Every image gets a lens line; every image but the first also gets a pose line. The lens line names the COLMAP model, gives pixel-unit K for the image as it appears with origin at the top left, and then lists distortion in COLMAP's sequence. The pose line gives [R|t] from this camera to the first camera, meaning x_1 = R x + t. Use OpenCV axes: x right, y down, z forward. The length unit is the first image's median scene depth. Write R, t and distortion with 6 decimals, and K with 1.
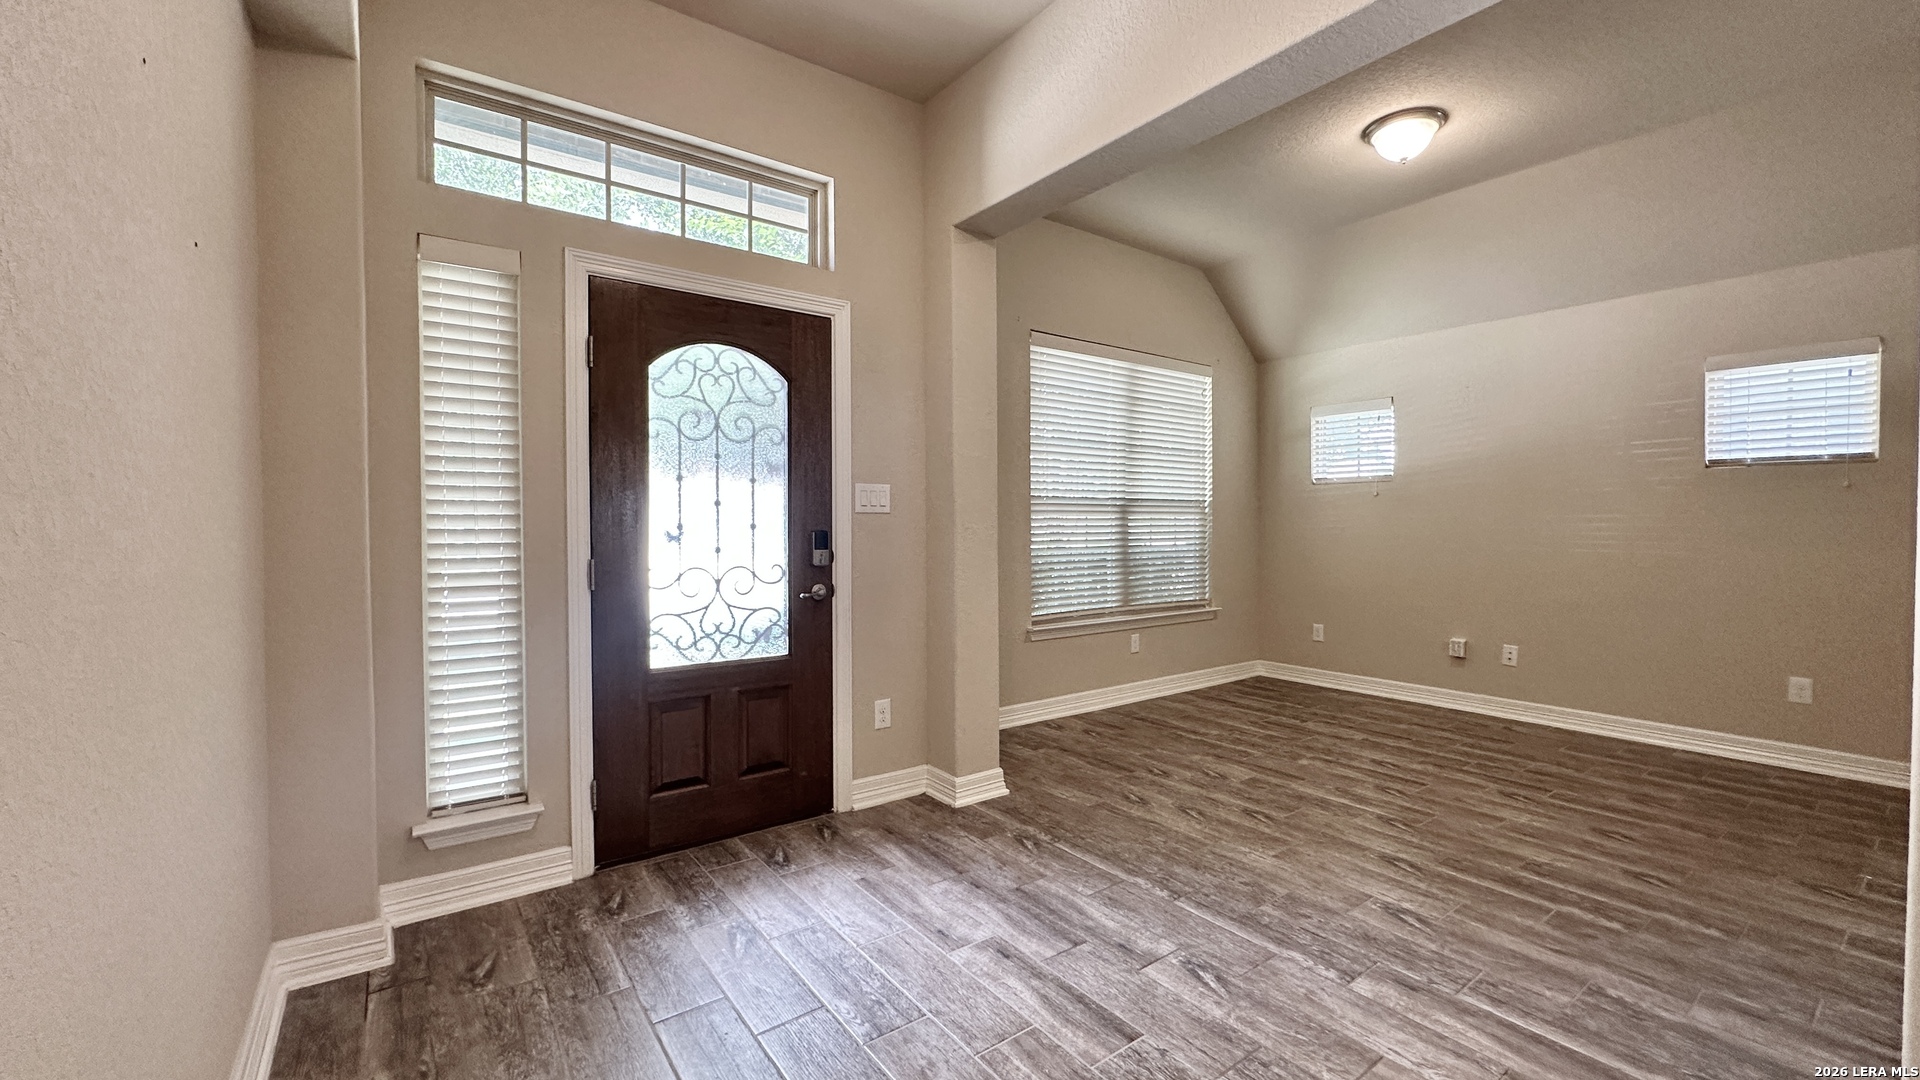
lens RADIAL K [[767.5, 0, 960.0], [0, 767.5, 540.0], [0, 0, 1]] dist [-0.003062, -0.000170]
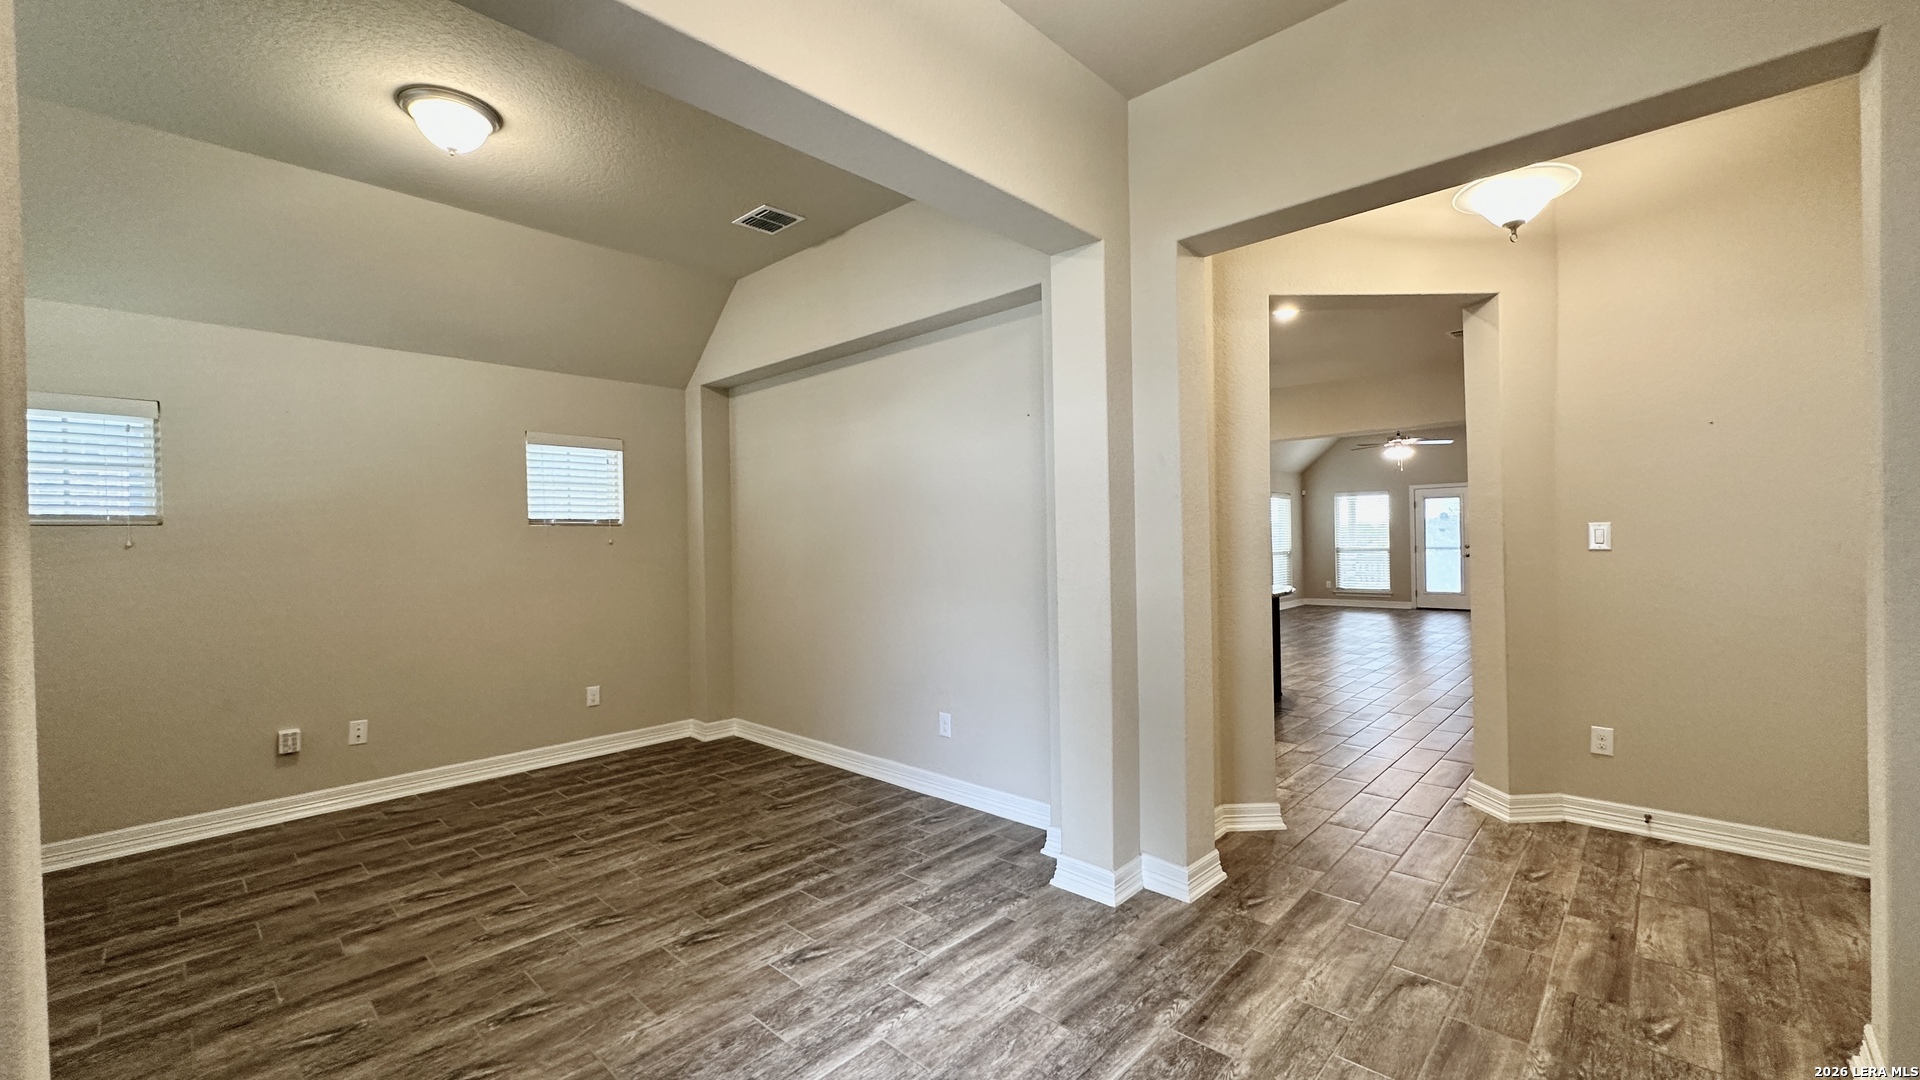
lens RADIAL K [[767.5, 0, 960.0], [0, 767.5, 540.0], [0, 0, 1]] dist [-0.003062, -0.000170]
pose [[-0.175065, -0.002095, 0.984555, -0.383561], [0.042093, 0.999067, 0.009610, -0.070583], [-0.983657, 0.043125, -0.174813, 0.702356]]
